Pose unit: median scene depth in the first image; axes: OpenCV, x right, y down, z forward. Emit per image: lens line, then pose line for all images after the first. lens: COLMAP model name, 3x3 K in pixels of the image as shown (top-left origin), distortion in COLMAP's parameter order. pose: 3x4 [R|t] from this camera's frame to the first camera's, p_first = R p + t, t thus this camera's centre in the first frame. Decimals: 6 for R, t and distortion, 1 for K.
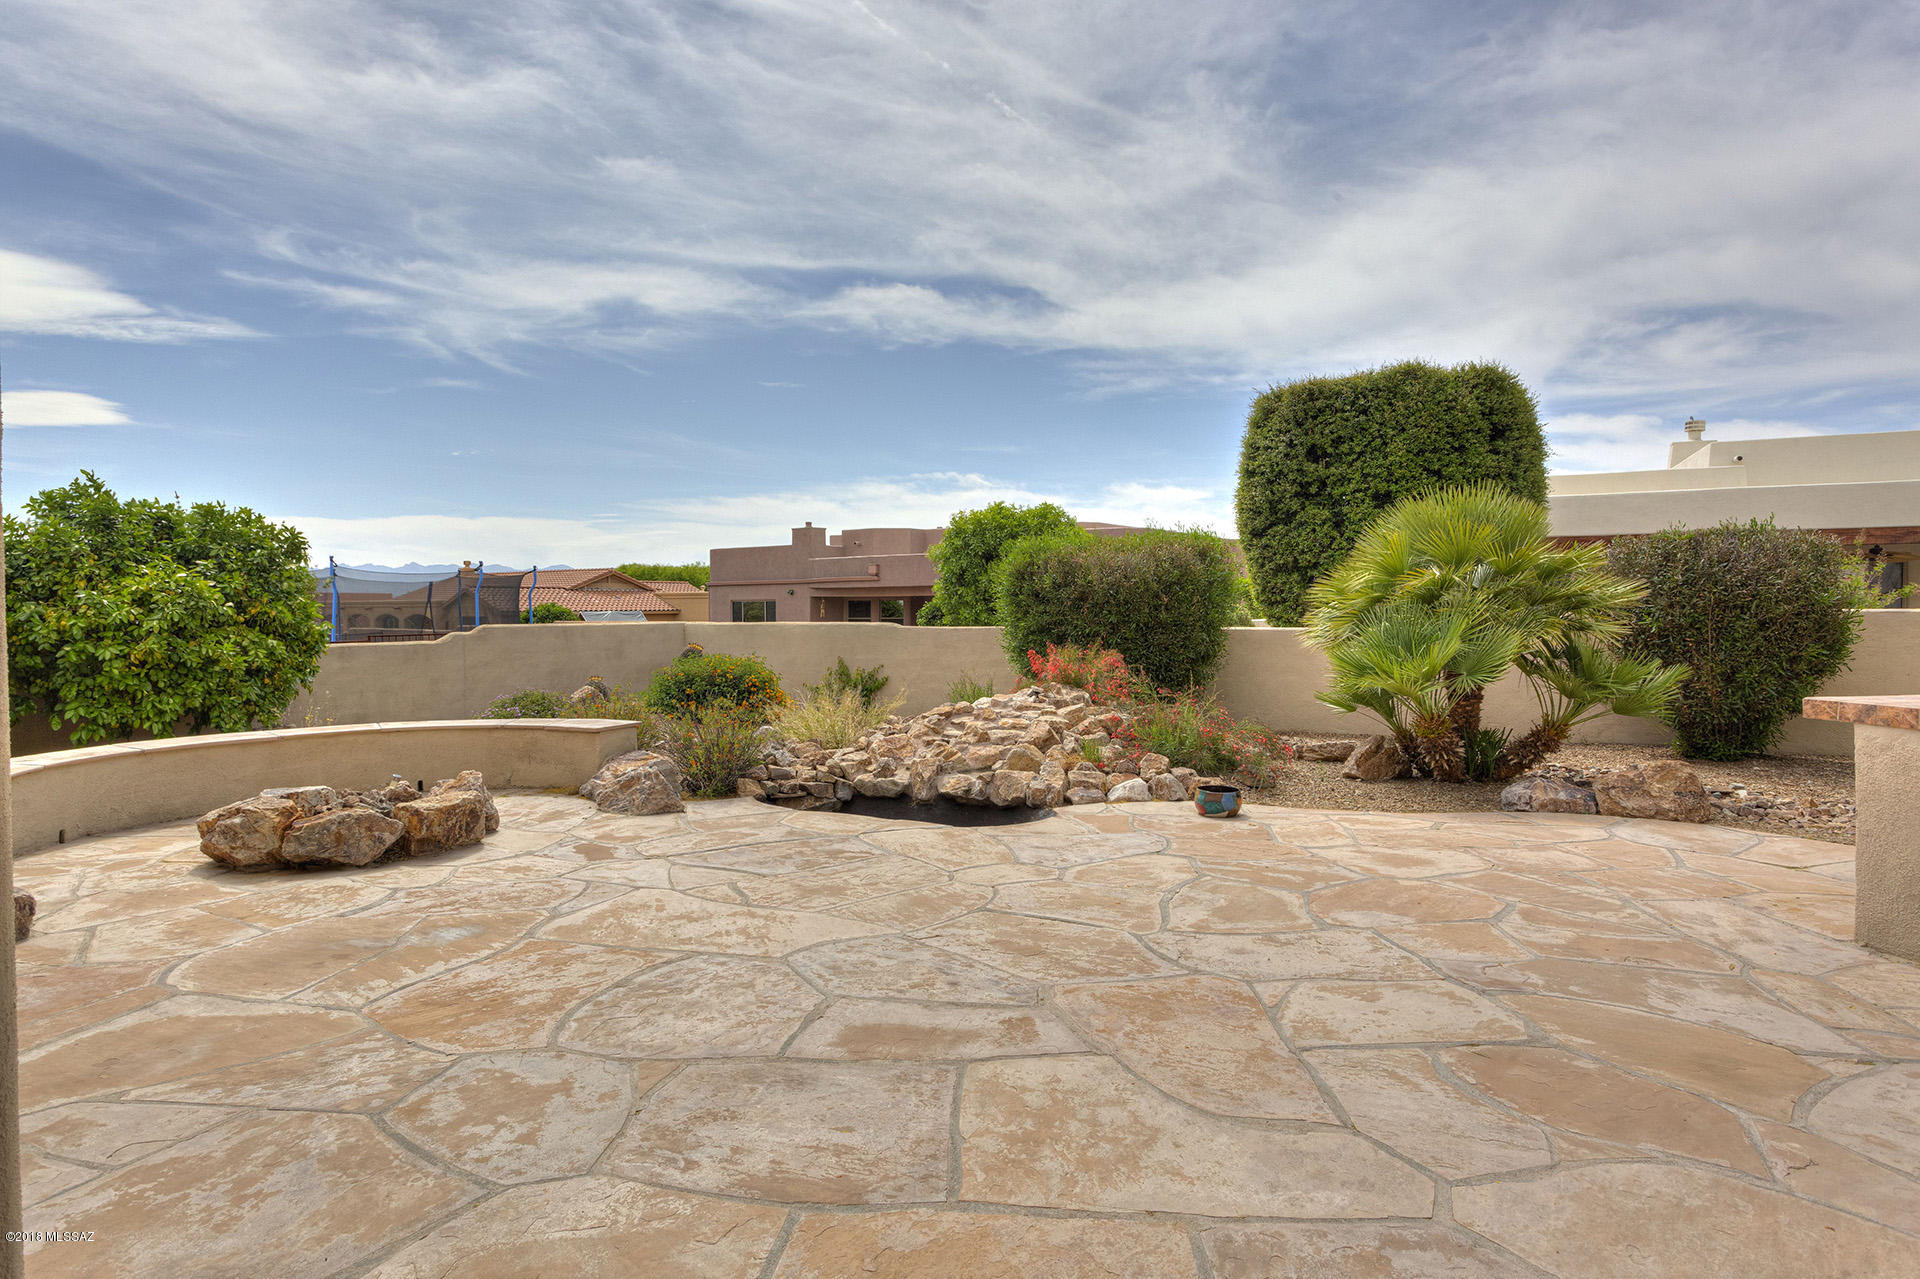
lens RADIAL K [[1040.1, 0, 960.0], [0, 1040.1, 639.5], [0, 0, 1]] dist [0.034645, 0.000573]
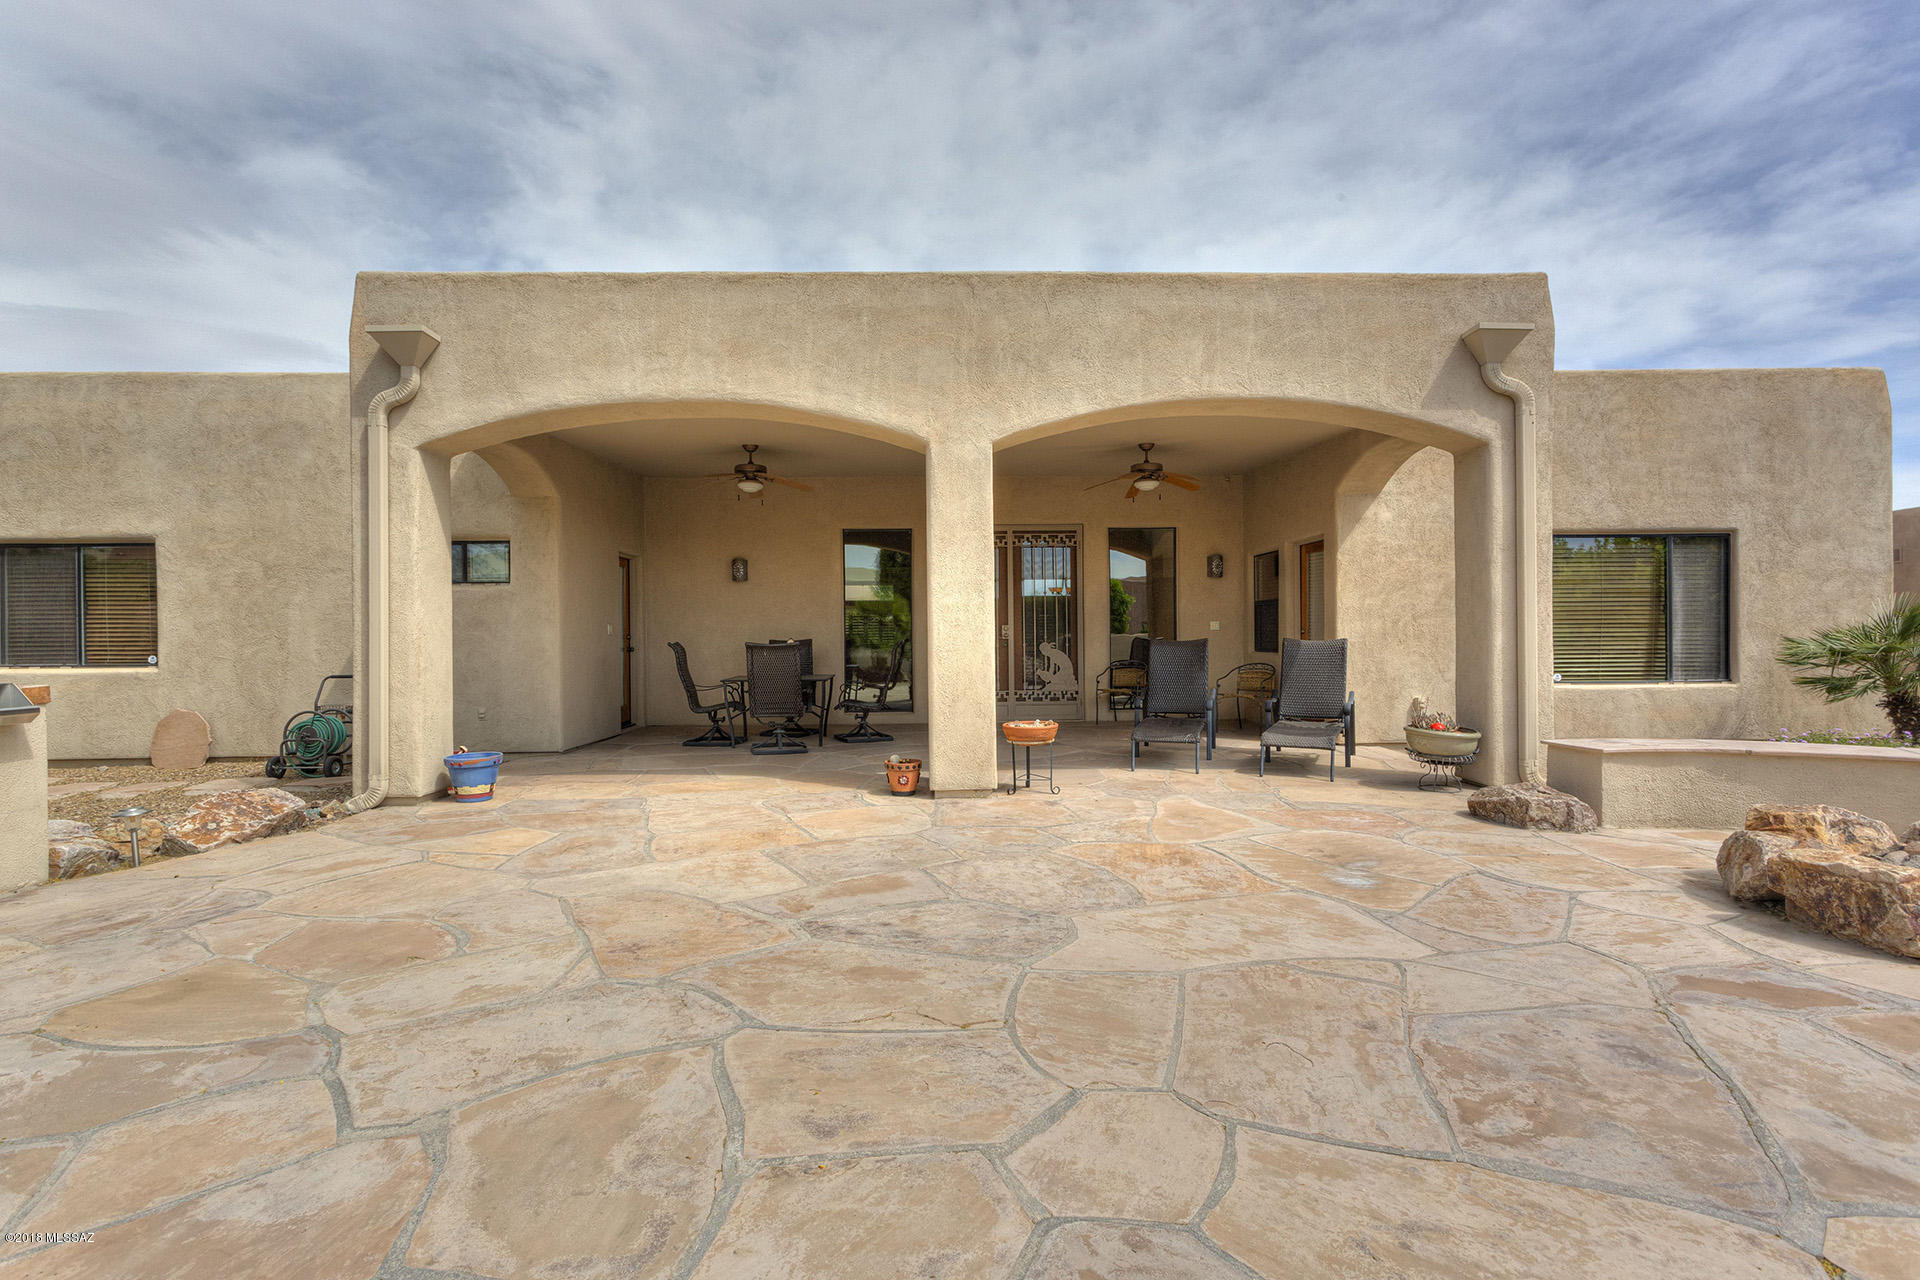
lens RADIAL K [[908.5, 0, 960.0], [0, 908.5, 640.0], [0, 0, 1]] dist [0.004848, 0.000536]
pose [[-0.844274, 0.014547, -0.535714, 0.209702], [-0.005800, 0.999325, 0.036275, -0.002243], [0.535880, 0.033733, -0.843620, 0.883767]]
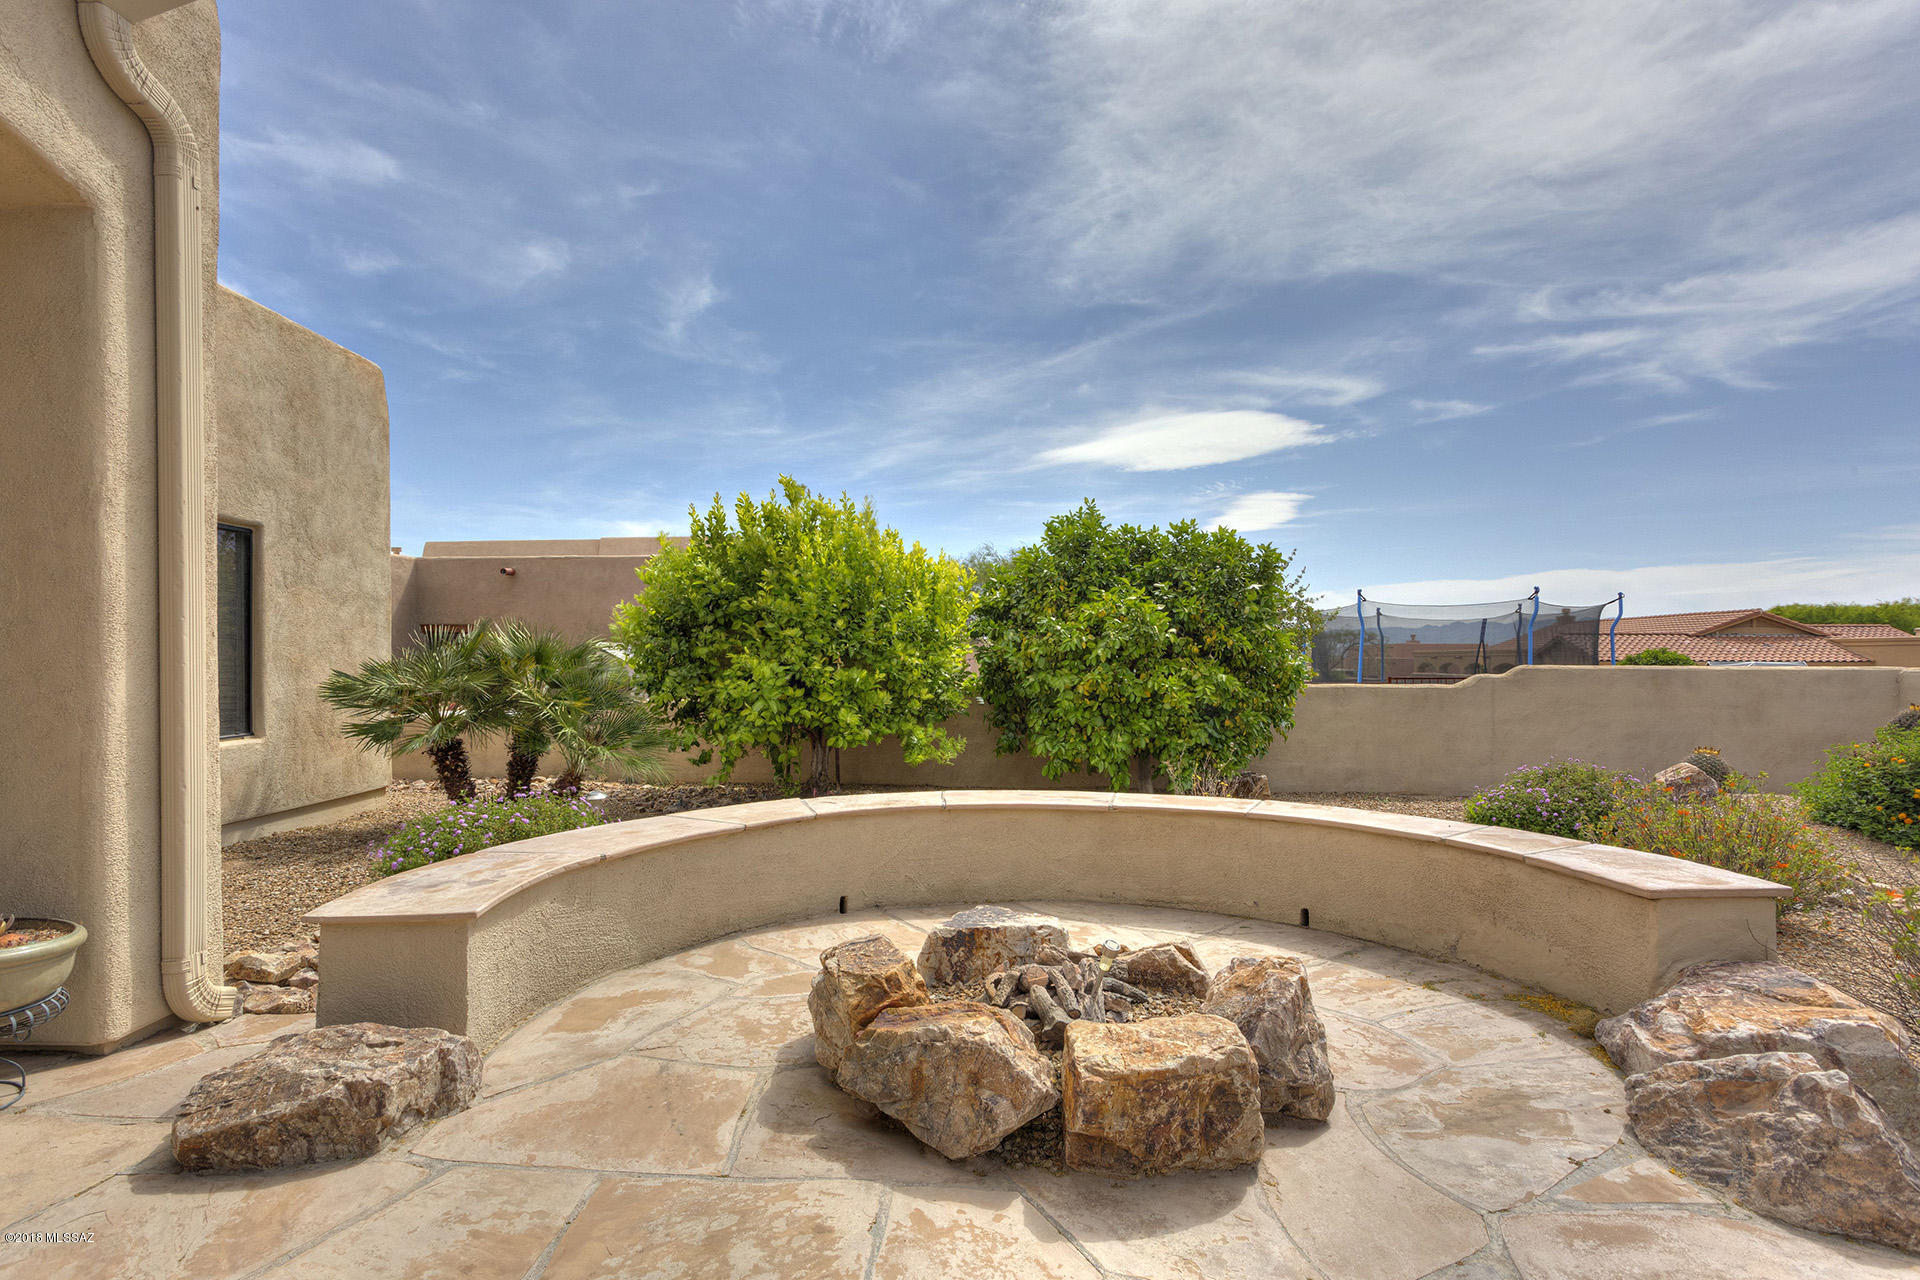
lens RADIAL K [[938.4, 0, 923.0], [0, 938.4, 669.3], [0, 0, 1]] dist [0.006524, 0.001329]
pose [[0.499295, 0.014750, -0.866306, -0.165026], [-0.032710, 0.999463, -0.001836, 0.007227], [0.865814, 0.029253, 0.499510, 0.549058]]
